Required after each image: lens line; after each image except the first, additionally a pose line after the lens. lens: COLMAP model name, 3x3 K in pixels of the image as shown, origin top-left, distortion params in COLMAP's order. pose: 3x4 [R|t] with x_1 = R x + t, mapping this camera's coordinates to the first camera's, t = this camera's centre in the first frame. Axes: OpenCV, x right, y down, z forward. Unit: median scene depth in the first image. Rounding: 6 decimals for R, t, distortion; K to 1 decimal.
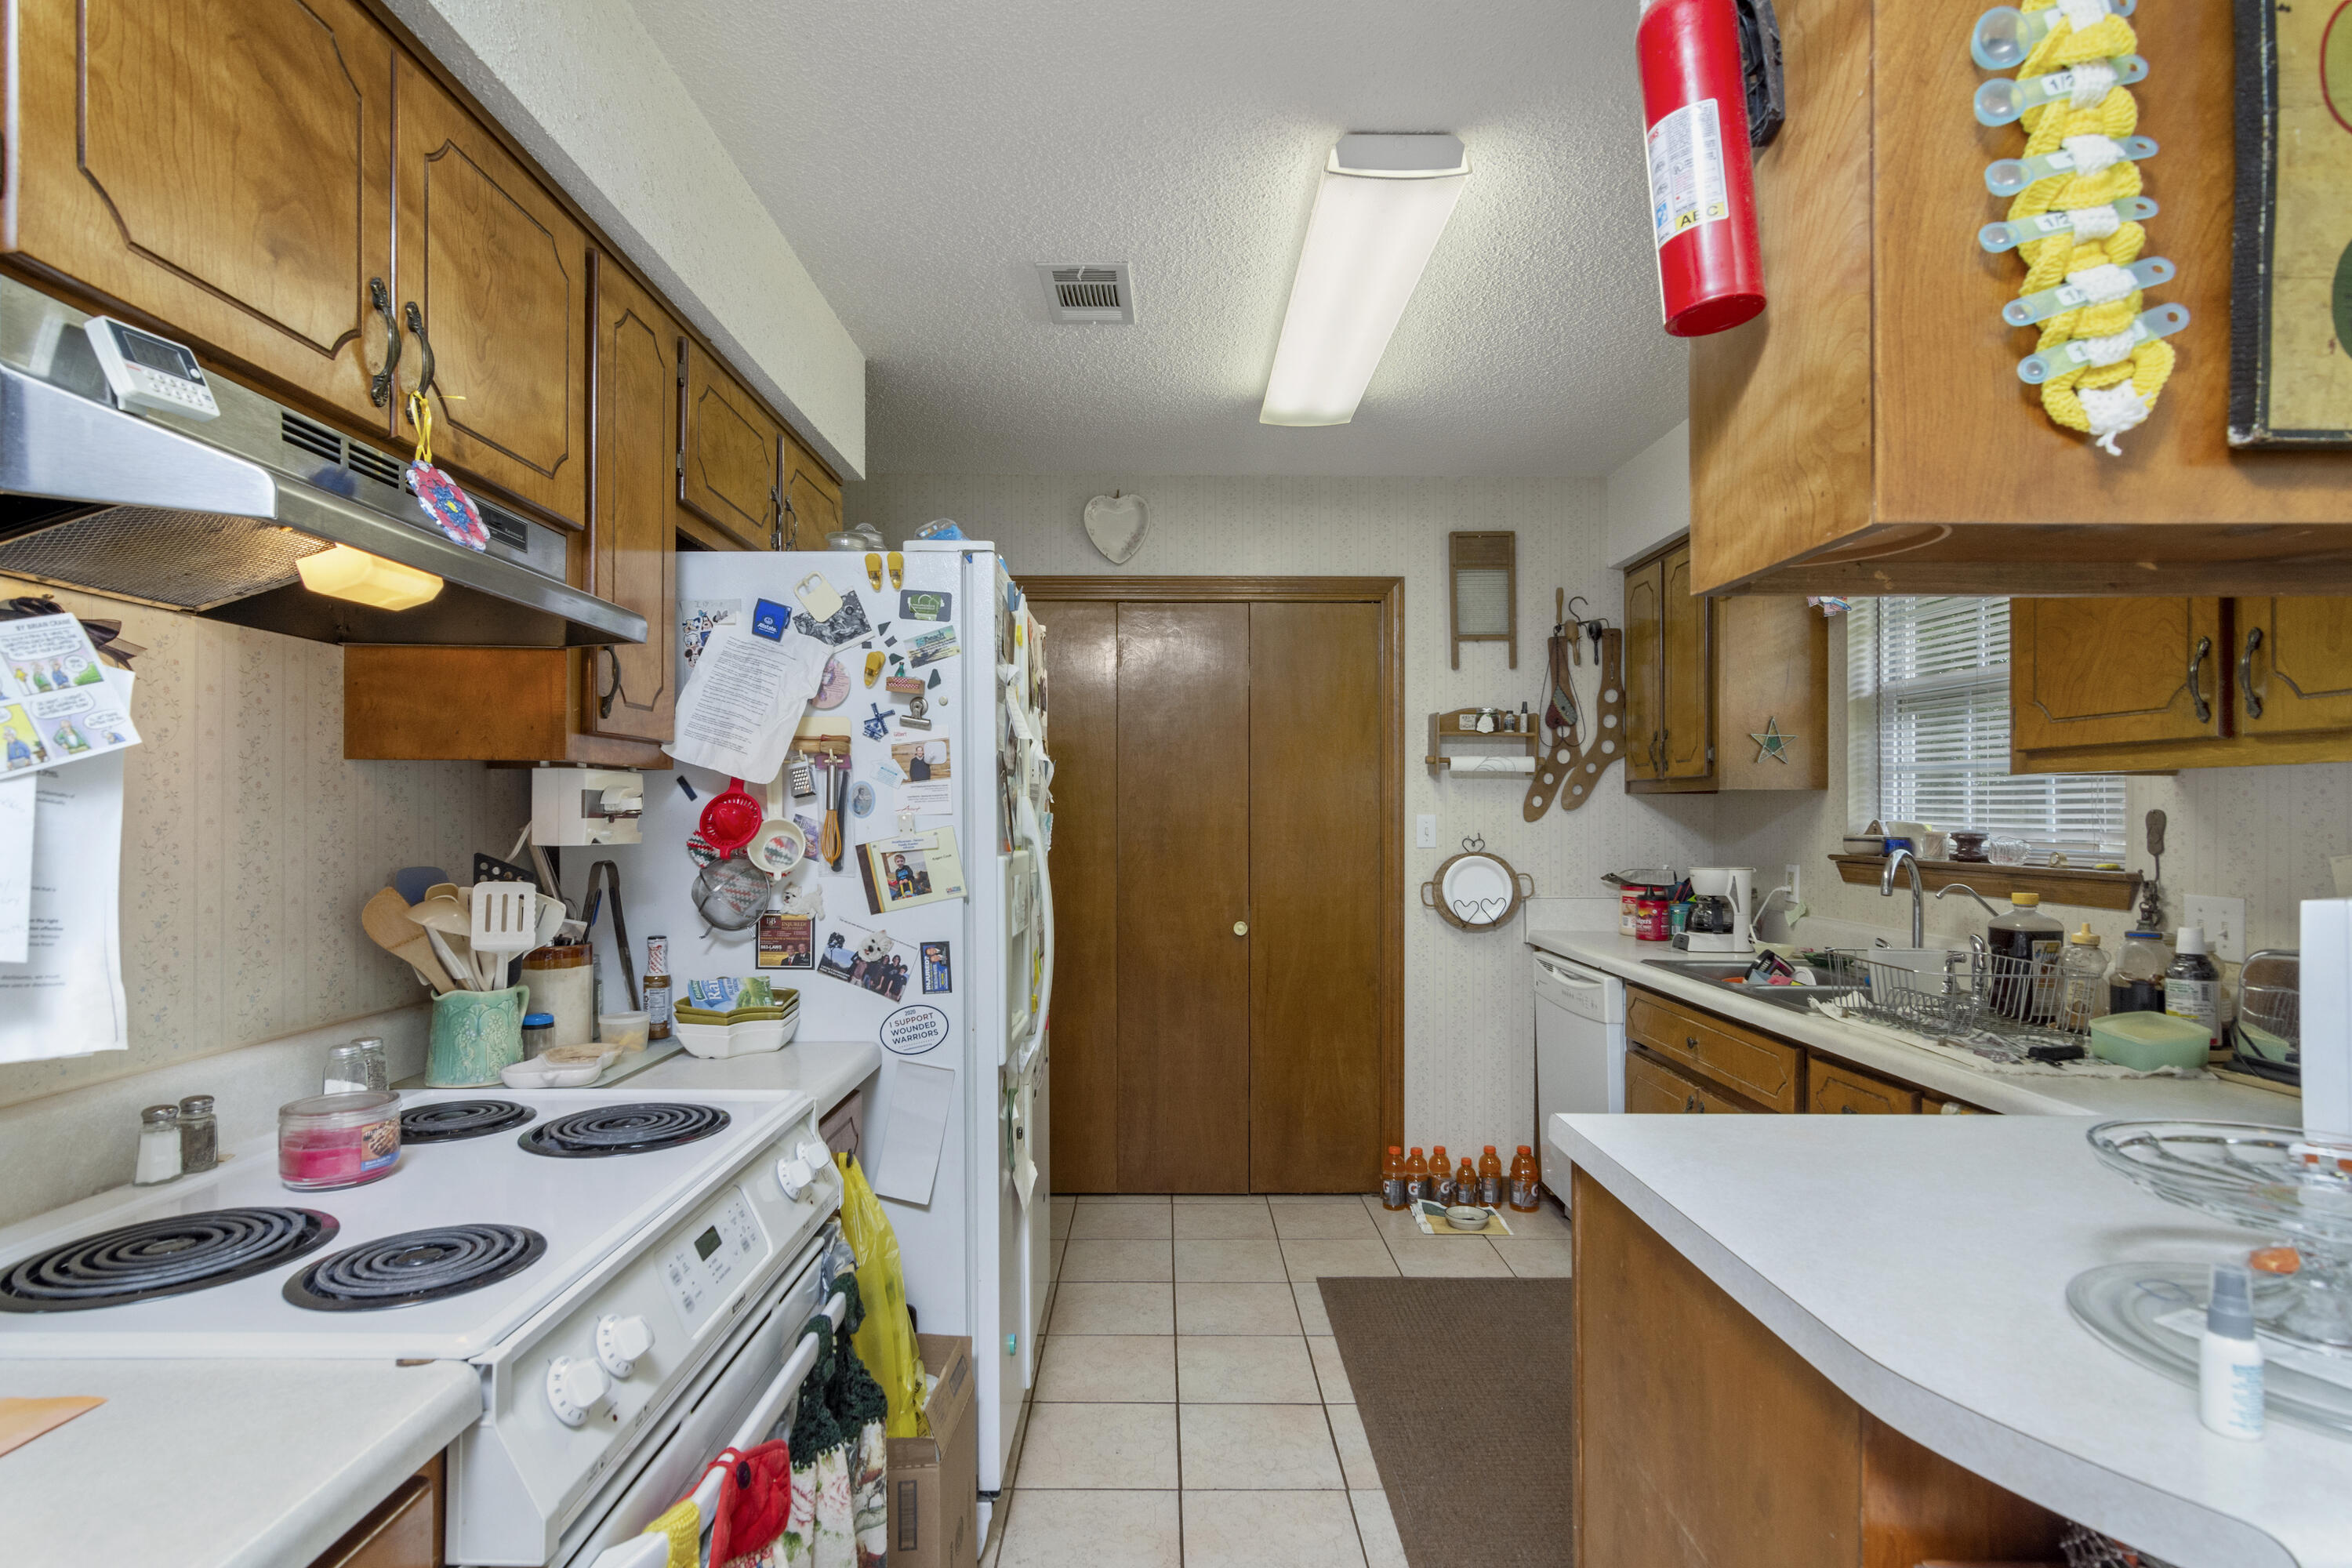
lens RADIAL K [[1148.6, 0, 1190.7], [0, 1148.6, 803.6], [0, 0, 1]] dist [-0.001312, 0.000104]
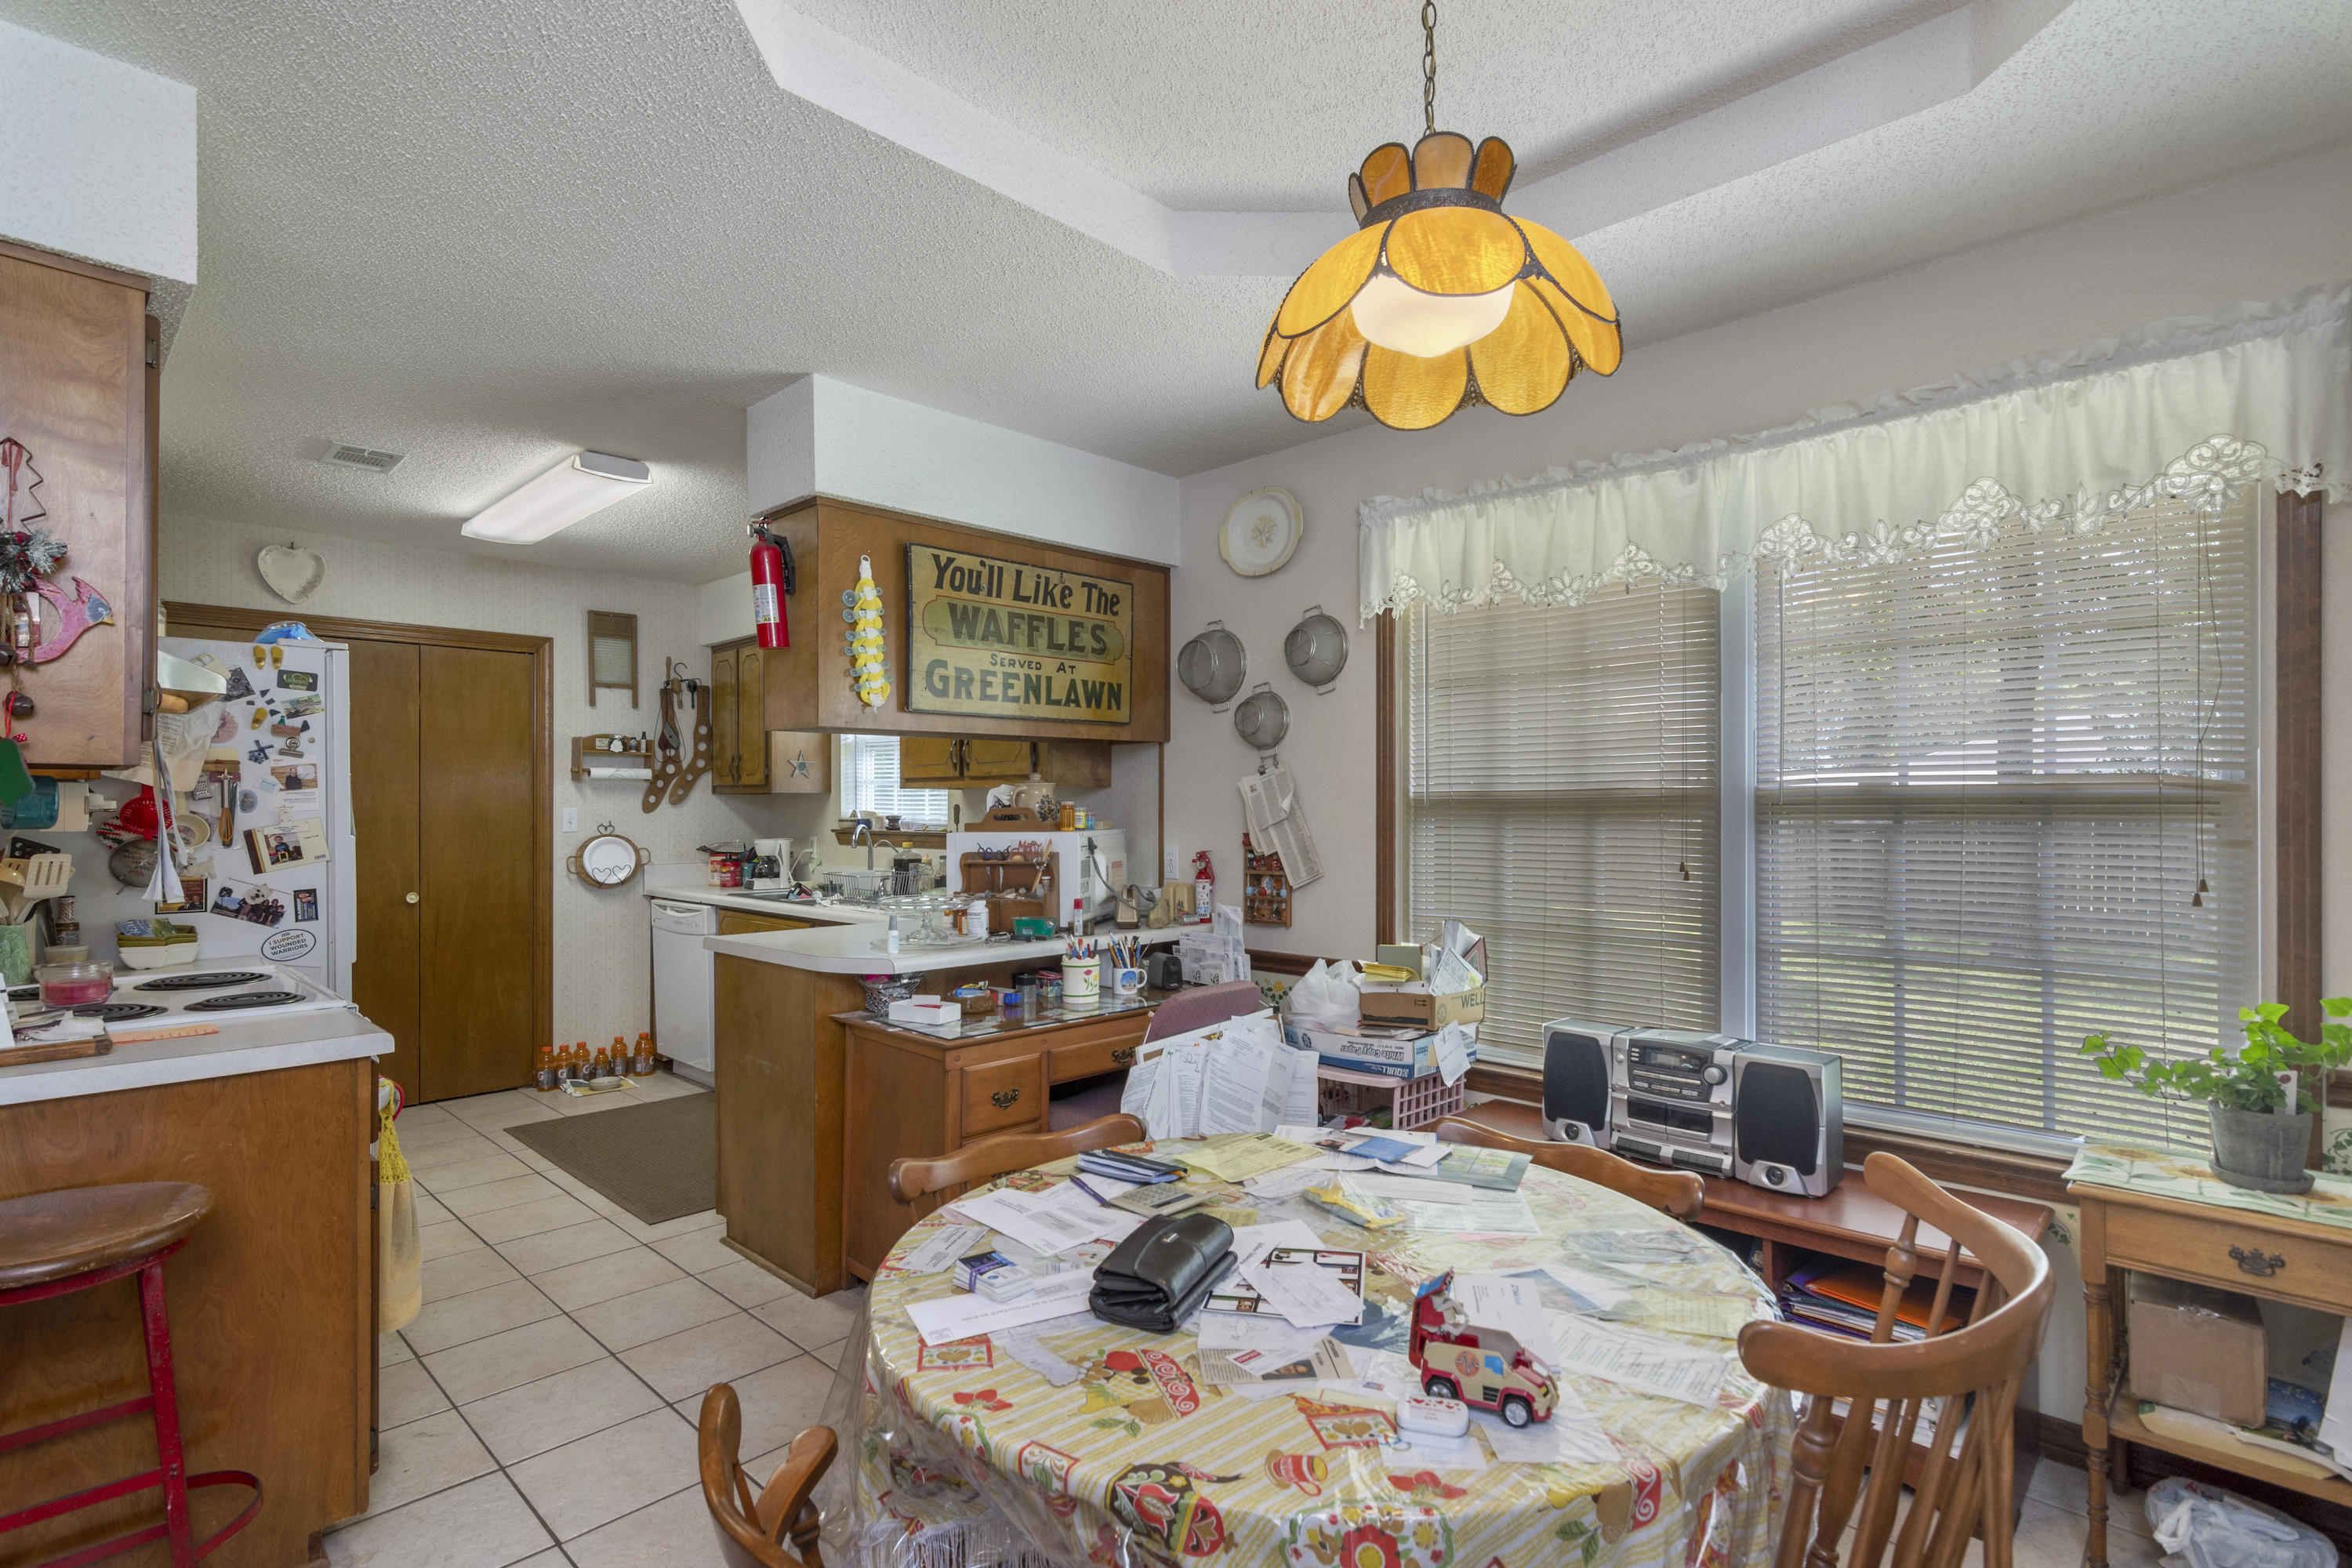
lens RADIAL K [[1148.6, 0, 1190.7], [0, 1148.6, 803.6], [0, 0, 1]] dist [-0.001312, 0.000104]
pose [[0.706658, -0.003345, 0.707548, -0.287028], [-0.001624, 0.999979, 0.006350, -0.007335], [-0.707554, -0.005636, 0.706637, -0.603597]]
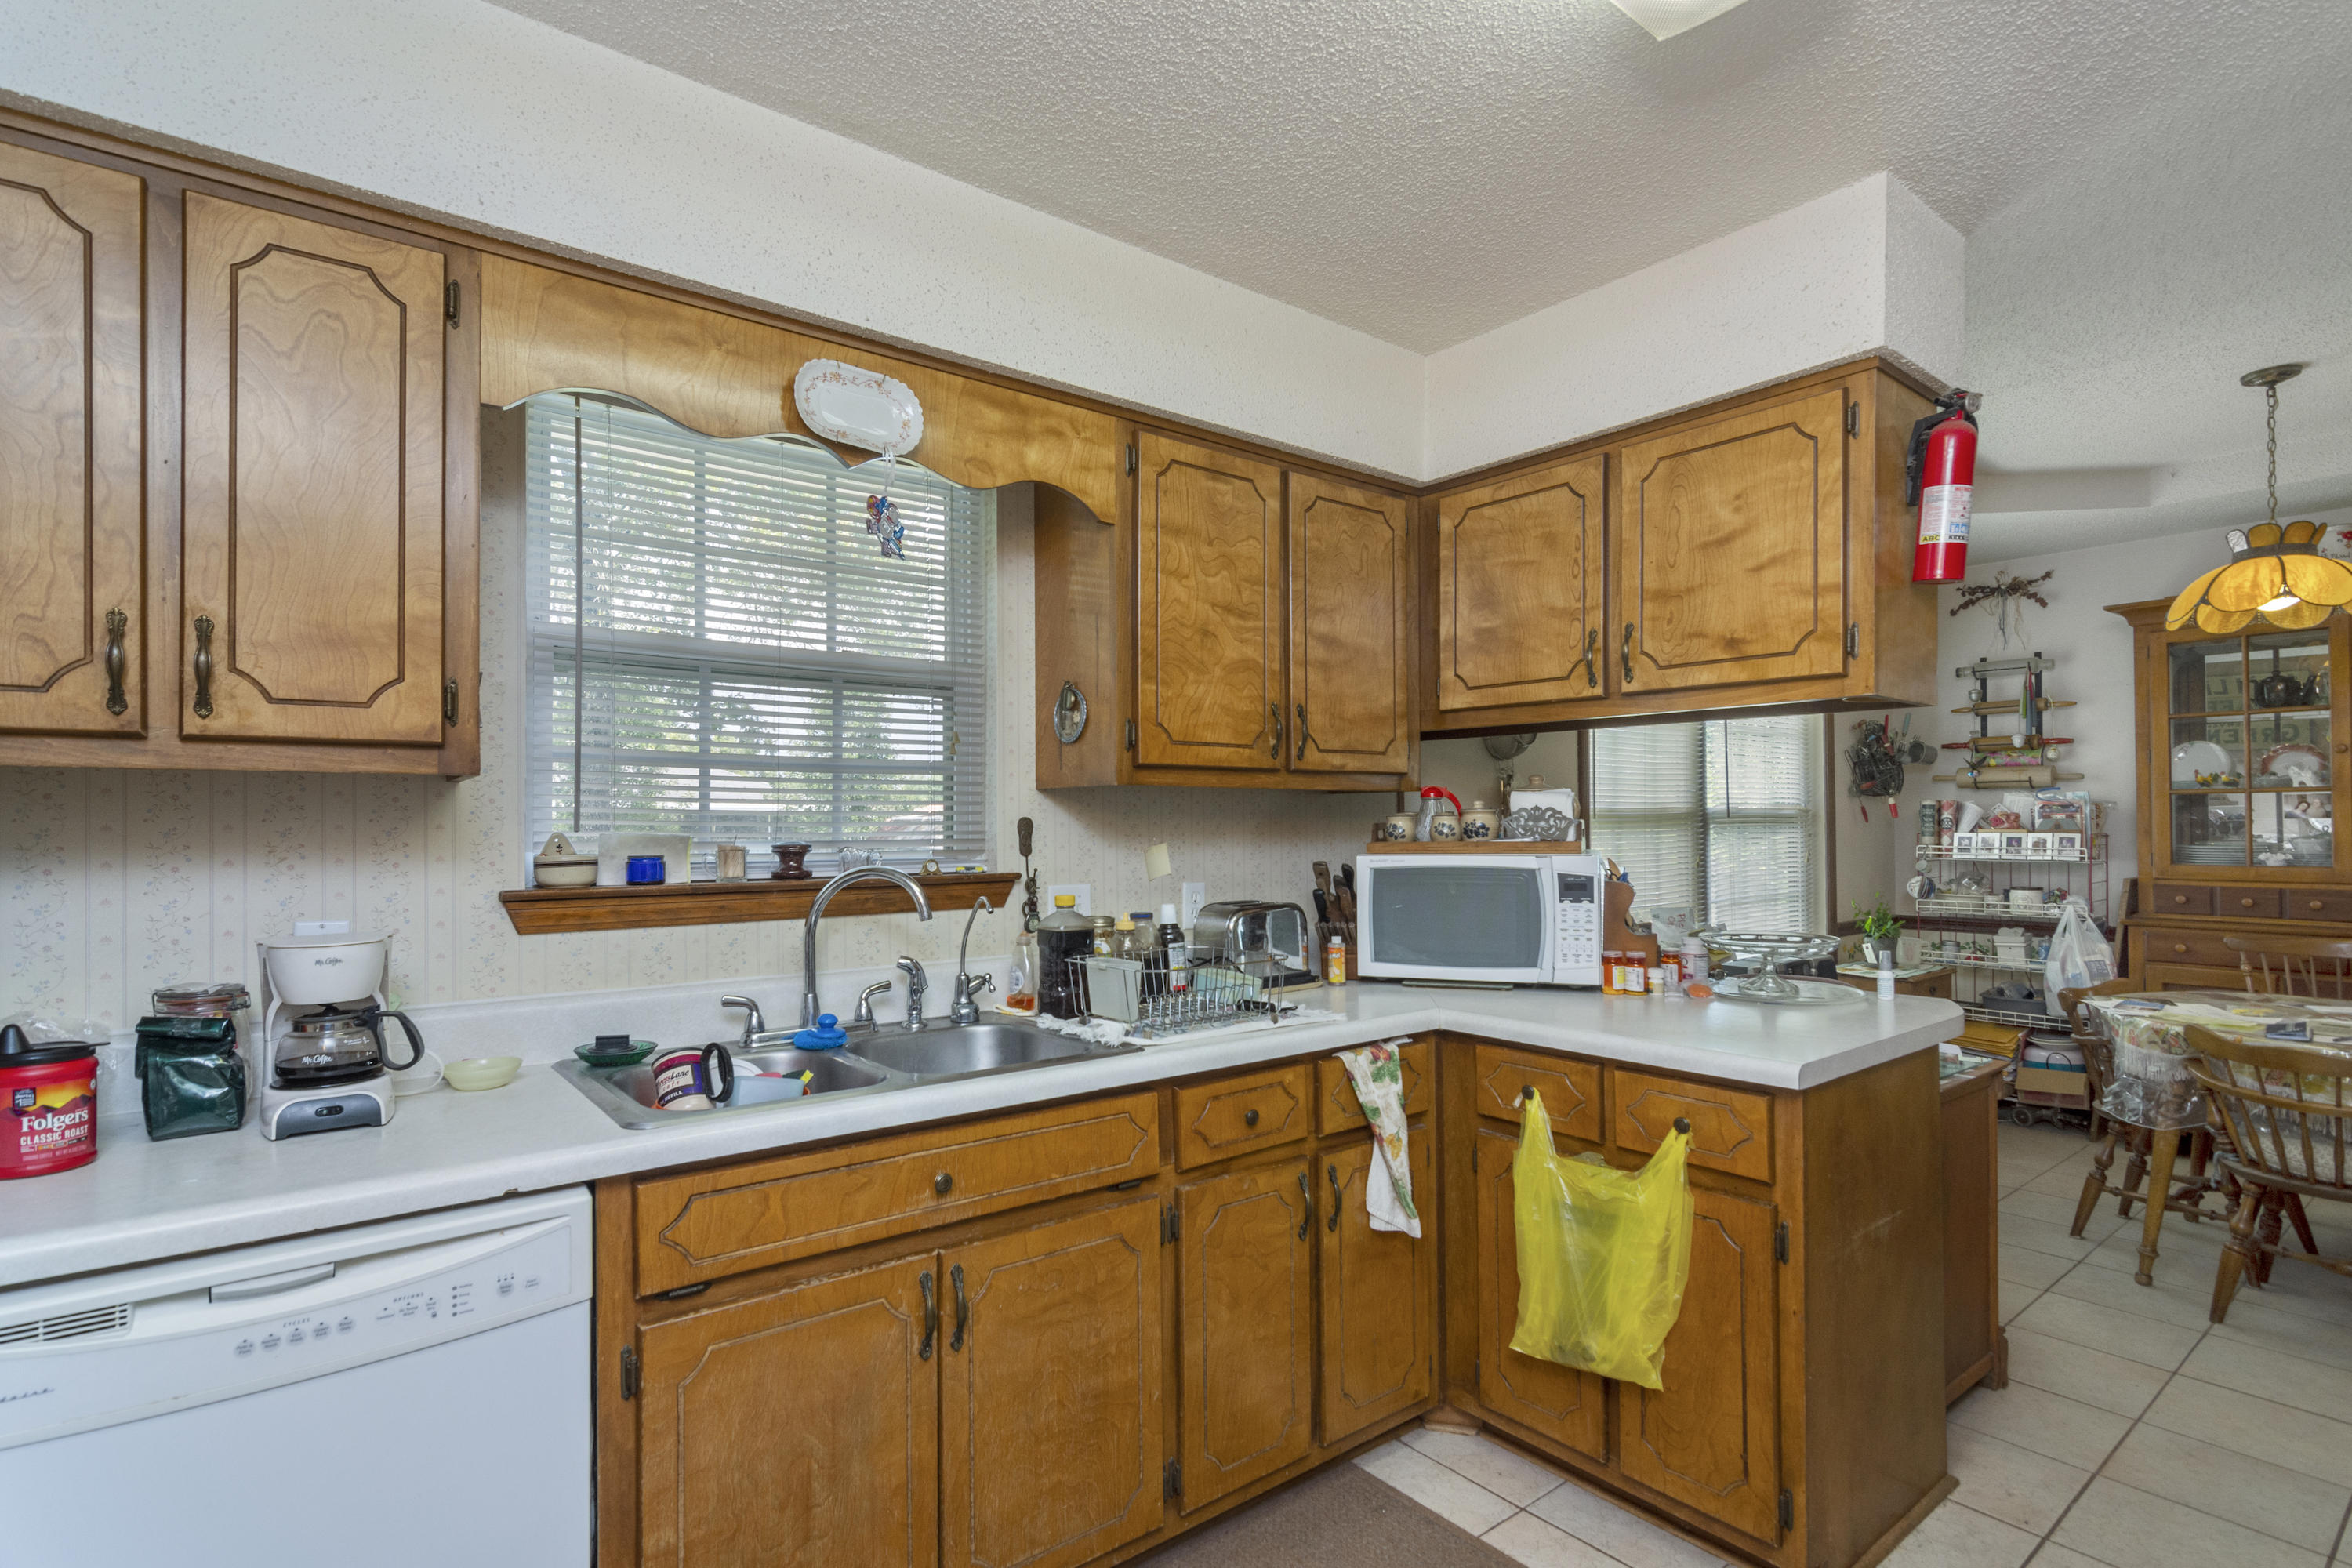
lens RADIAL K [[1148.6, 0, 1190.7], [0, 1148.6, 803.6], [0, 0, 1]] dist [-0.001312, 0.000104]
pose [[-0.610373, 0.010594, 0.792043, -0.122352], [-0.003477, 0.999865, -0.016053, 0.006316], [-0.792107, -0.012553, -0.610254, 1.002813]]
